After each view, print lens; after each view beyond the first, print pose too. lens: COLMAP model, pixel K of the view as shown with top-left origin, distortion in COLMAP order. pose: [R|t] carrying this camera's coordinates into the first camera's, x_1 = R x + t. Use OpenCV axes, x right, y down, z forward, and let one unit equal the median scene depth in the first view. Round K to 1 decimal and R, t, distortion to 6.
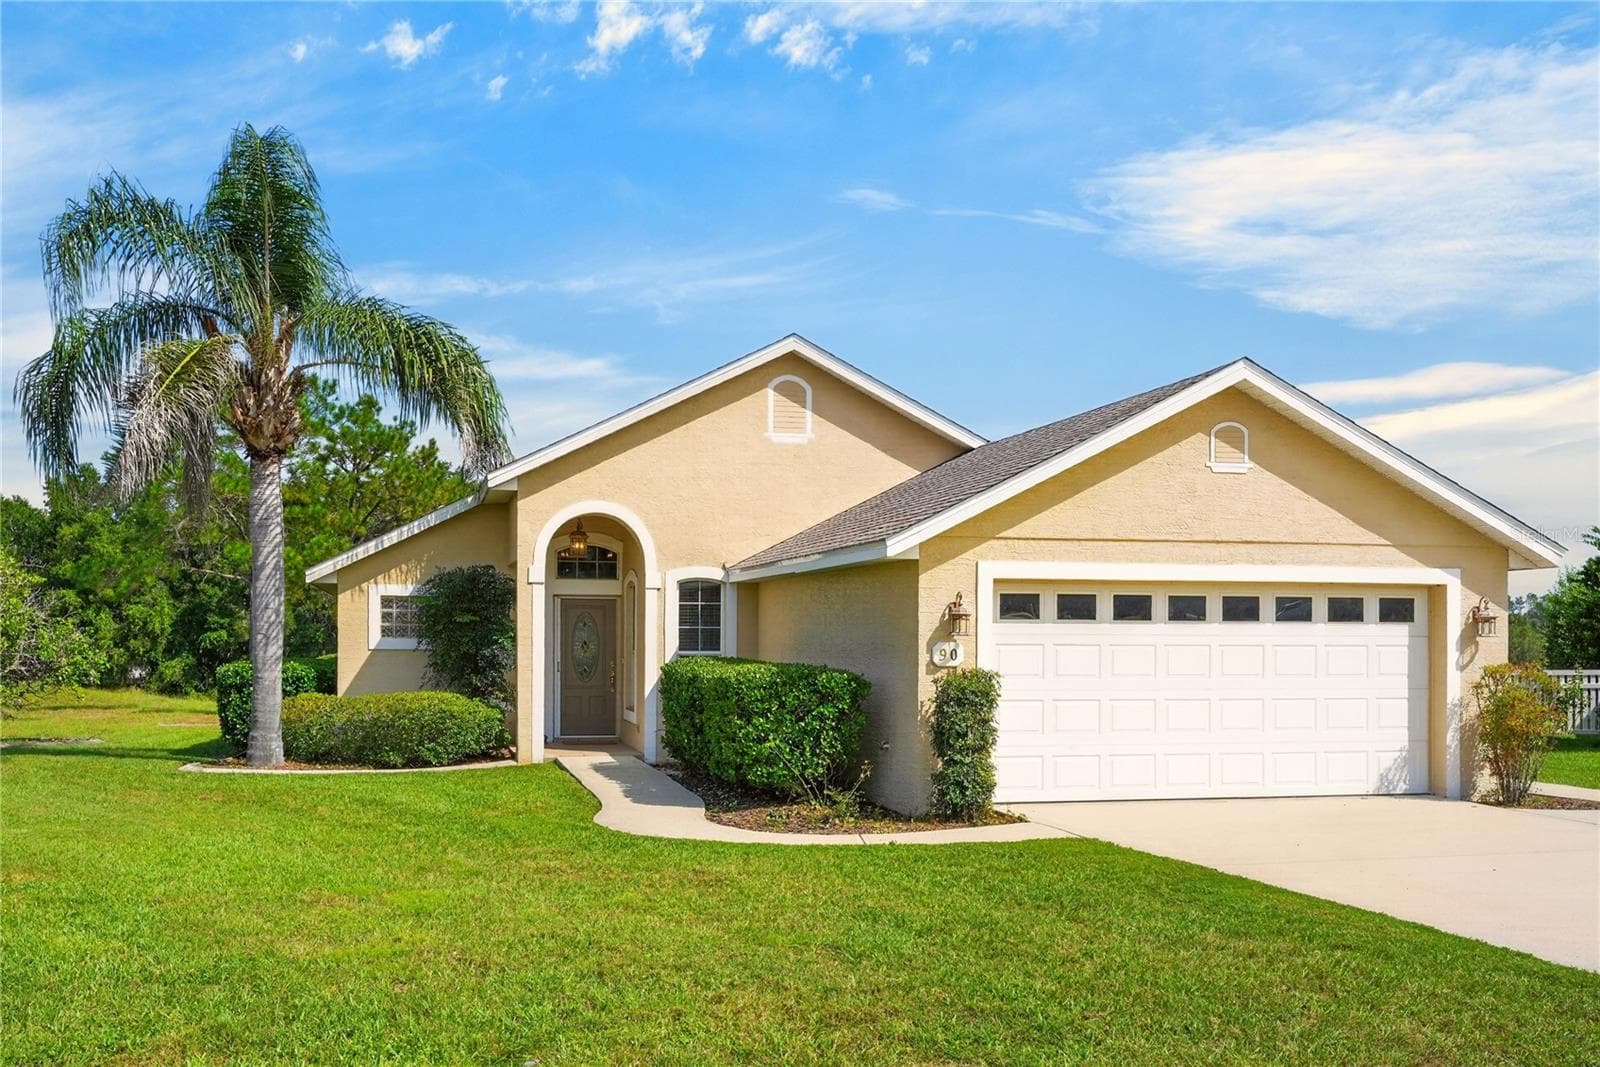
lens RADIAL K [[1557.6, 0, 802.1], [0, 1557.6, 631.1], [0, 0, 1]] dist [-0.004406, -0.002261]
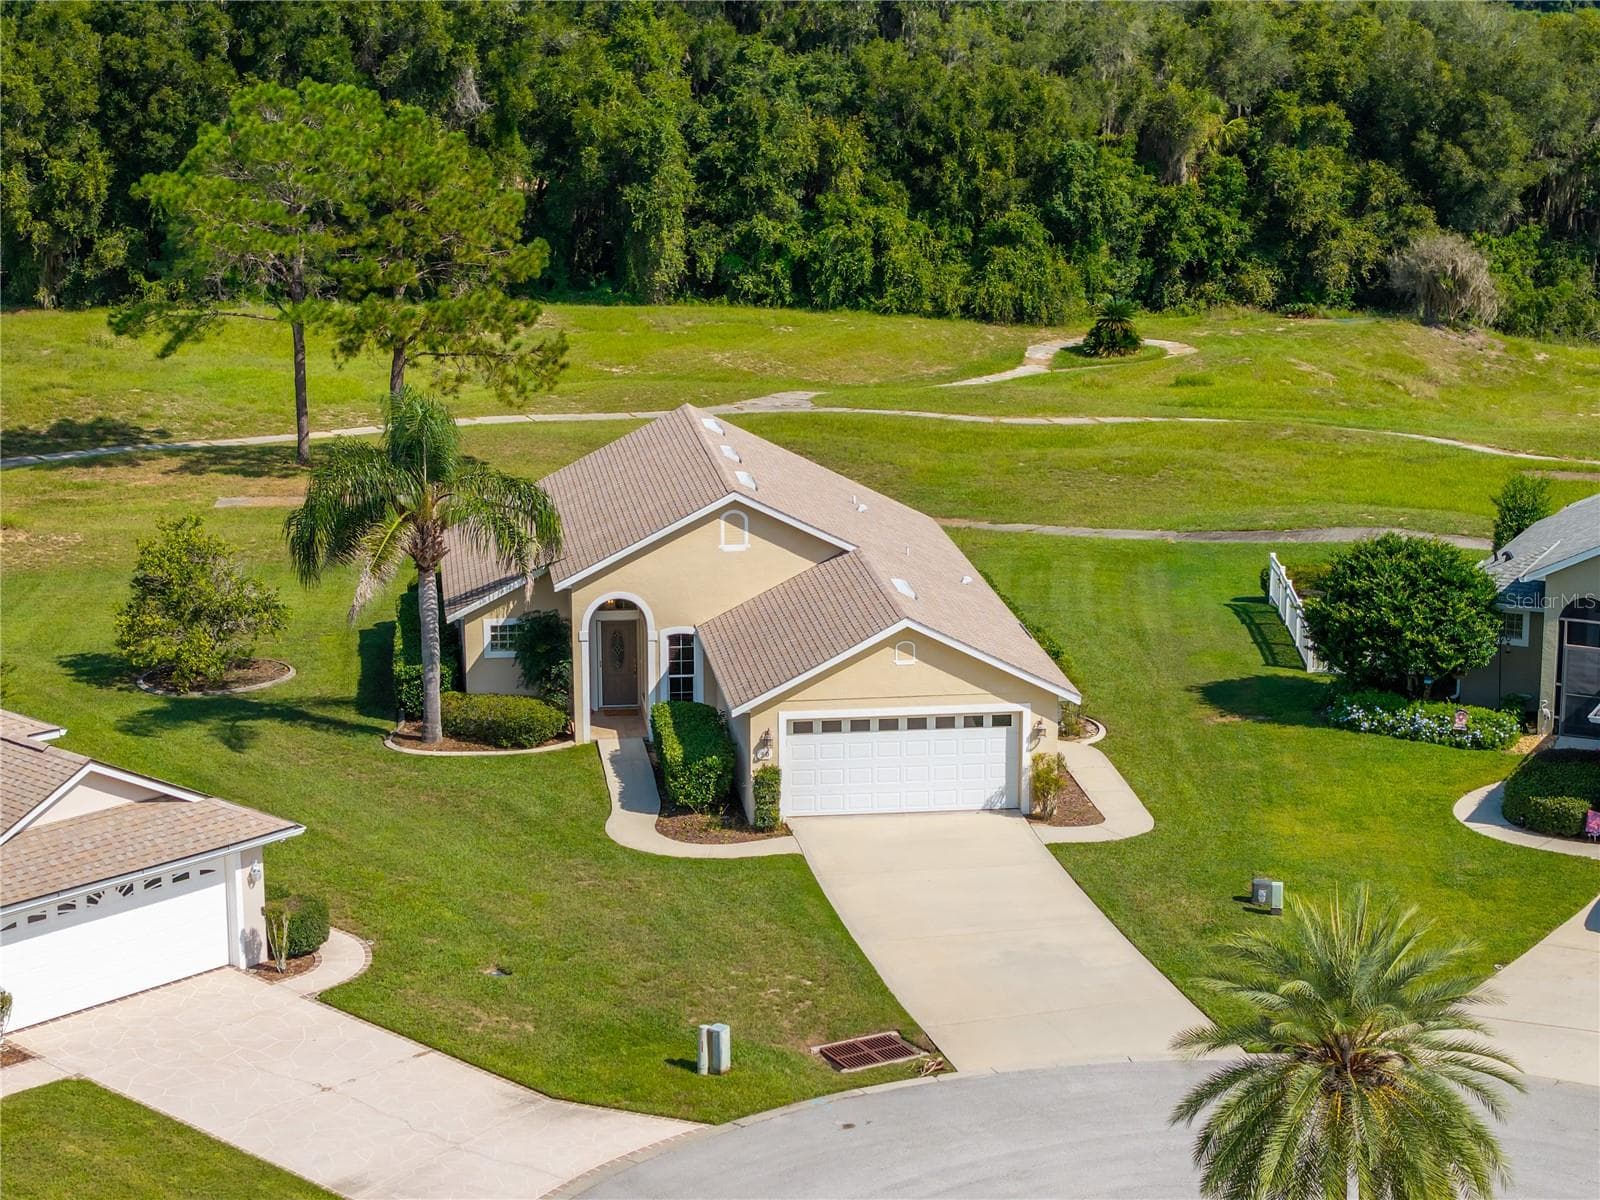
lens RADIAL K [[3200.2, 0, 800.0], [0, 3200.2, 600.0], [0, 0, 1]] dist [-0.055047, 0.518934]
pose [[0.992662, 0.023631, -0.118592, 0.471260], [0.004113, 0.973554, 0.228420, -0.858572], [0.120854, -0.227232, 0.966313, -2.308219]]
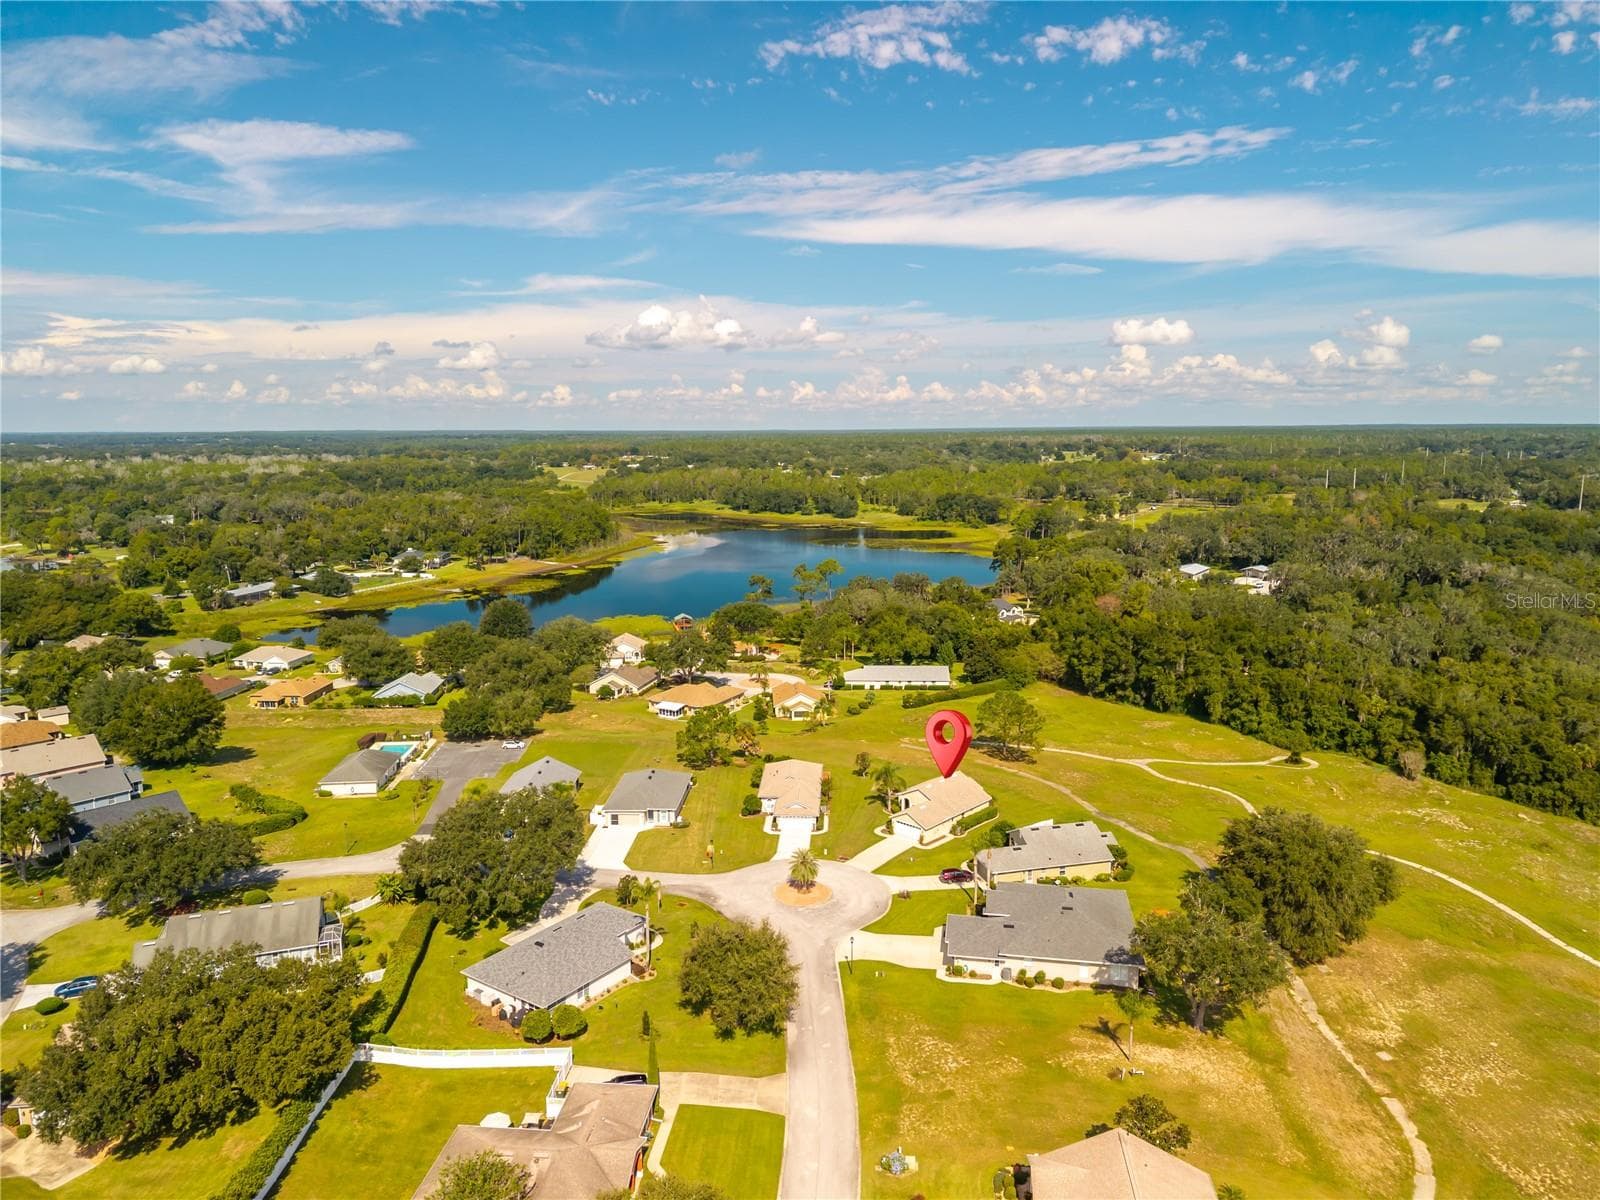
lens RADIAL K [[1077.9, 0, 800.0], [0, 1077.9, 600.0], [0, 0, 1]] dist [0.088638, -0.123179]
pose [[0.531409, 0.130192, -0.837051, 6.438888], [0.009889, 0.987099, 0.159808, -2.973089], [0.847058, -0.093201, 0.523265, -3.997168]]
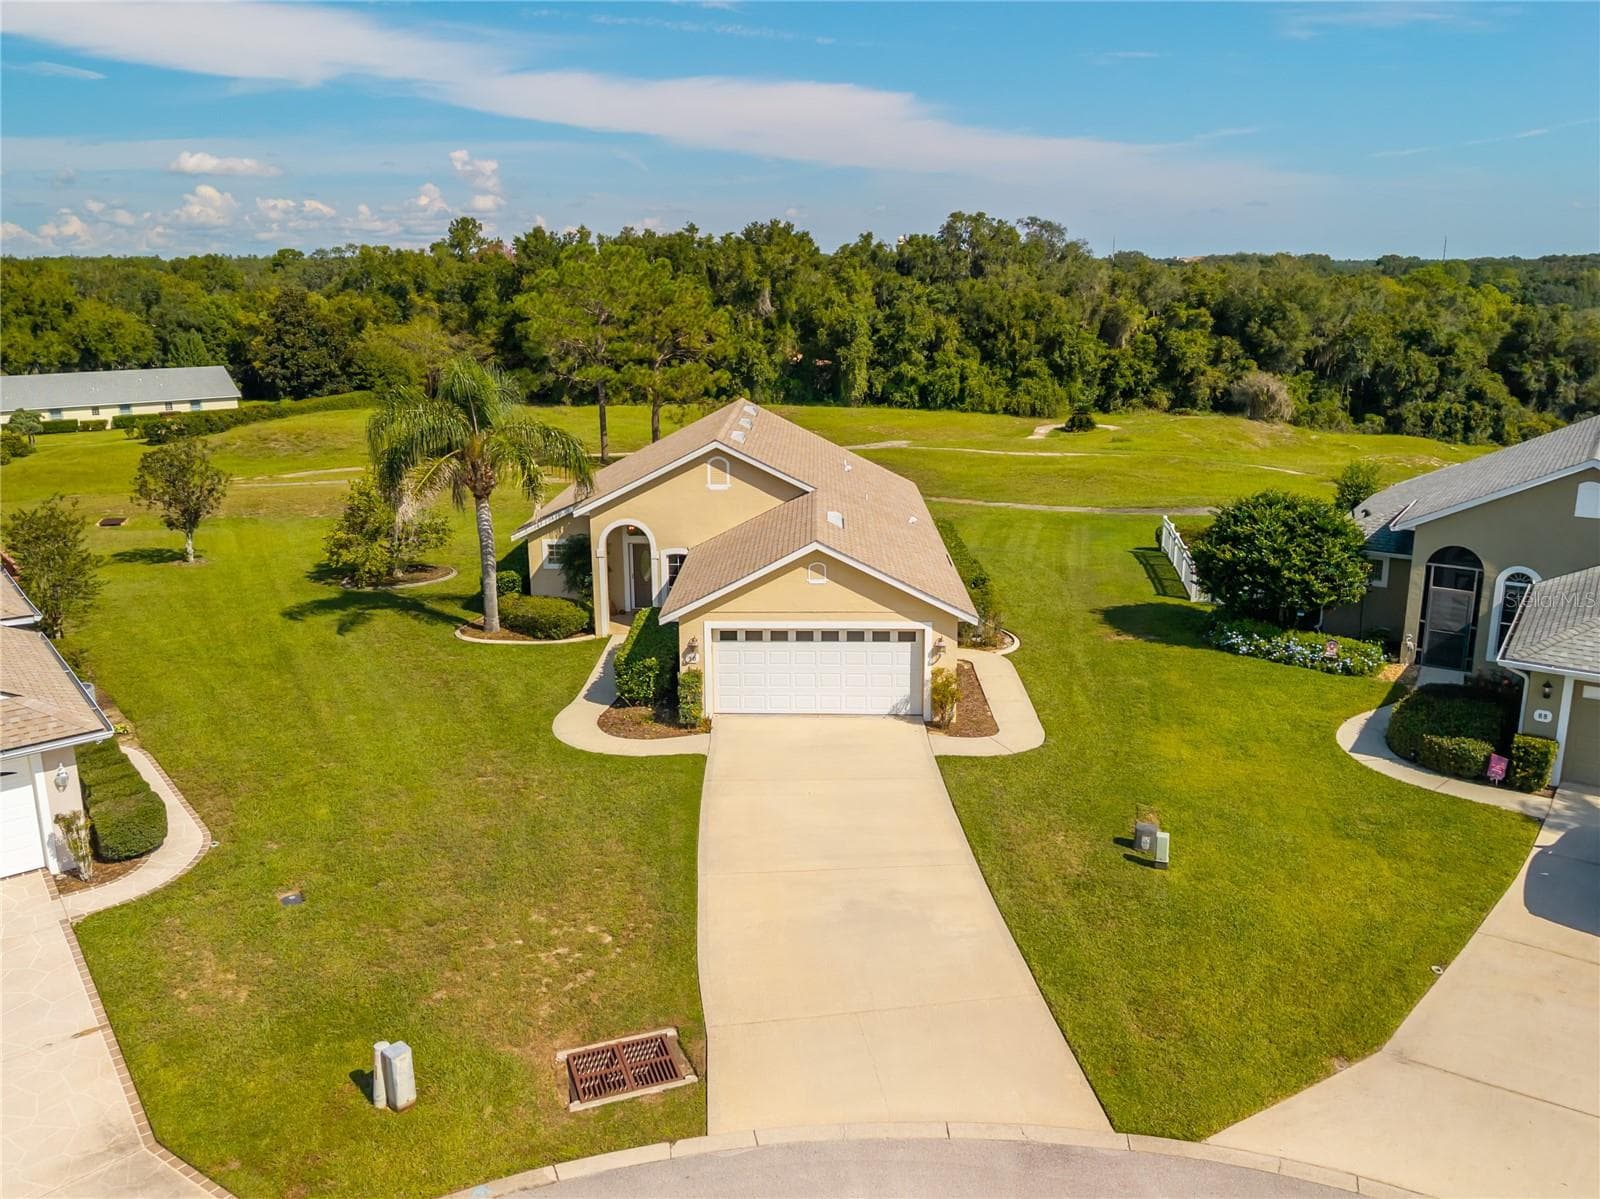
lens RADIAL K [[1217.3, 0, 779.3], [0, 1217.3, 561.8], [0, 0, 1]] dist [0.118637, -0.254293]
pose [[0.961263, 0.054321, -0.270227, 0.520881], [0.009703, 0.973111, 0.230132, -0.406466], [0.275462, -0.223840, 0.934888, -0.516412]]
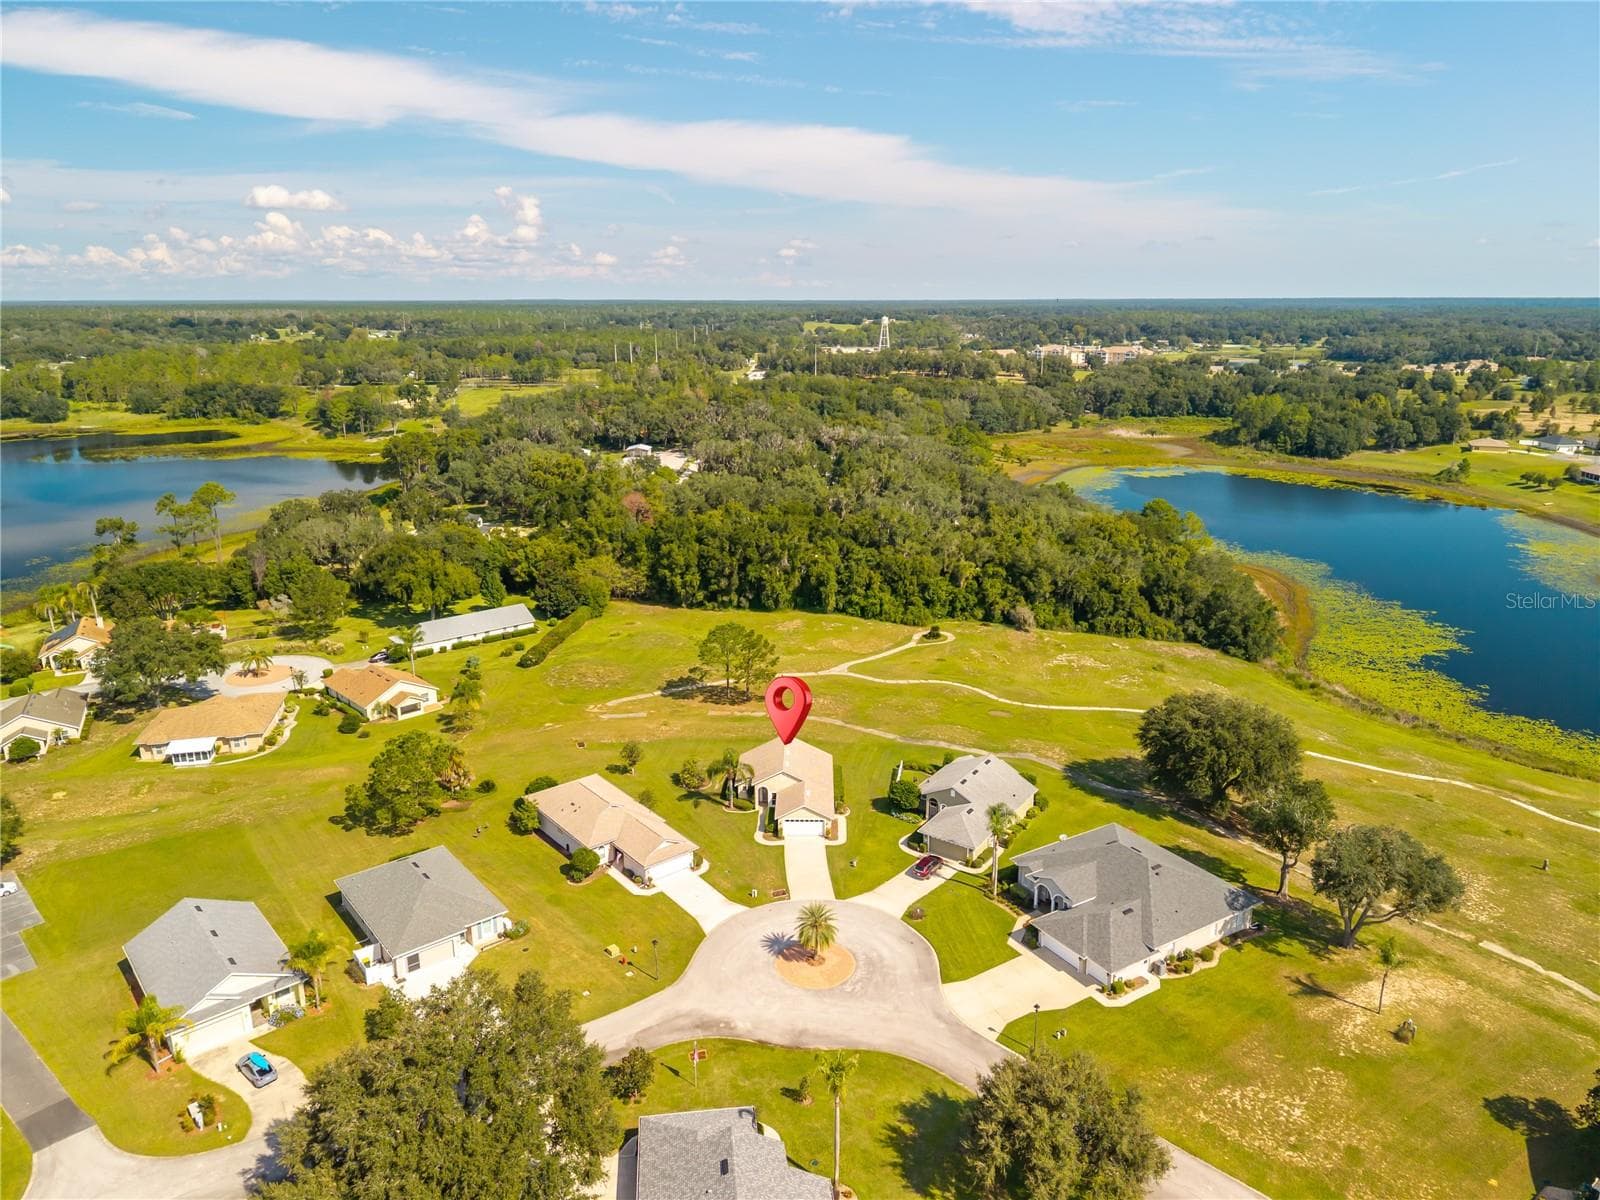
lens RADIAL K [[1066.7, 0, 795.4], [0, 1066.7, 582.1], [0, 0, 1]] dist [0.092322, -0.153103]
pose [[0.963931, 0.065548, -0.257953, 1.683133], [0.003914, 0.965602, 0.259995, -3.011662], [0.266123, -0.251627, 0.930517, -4.783195]]
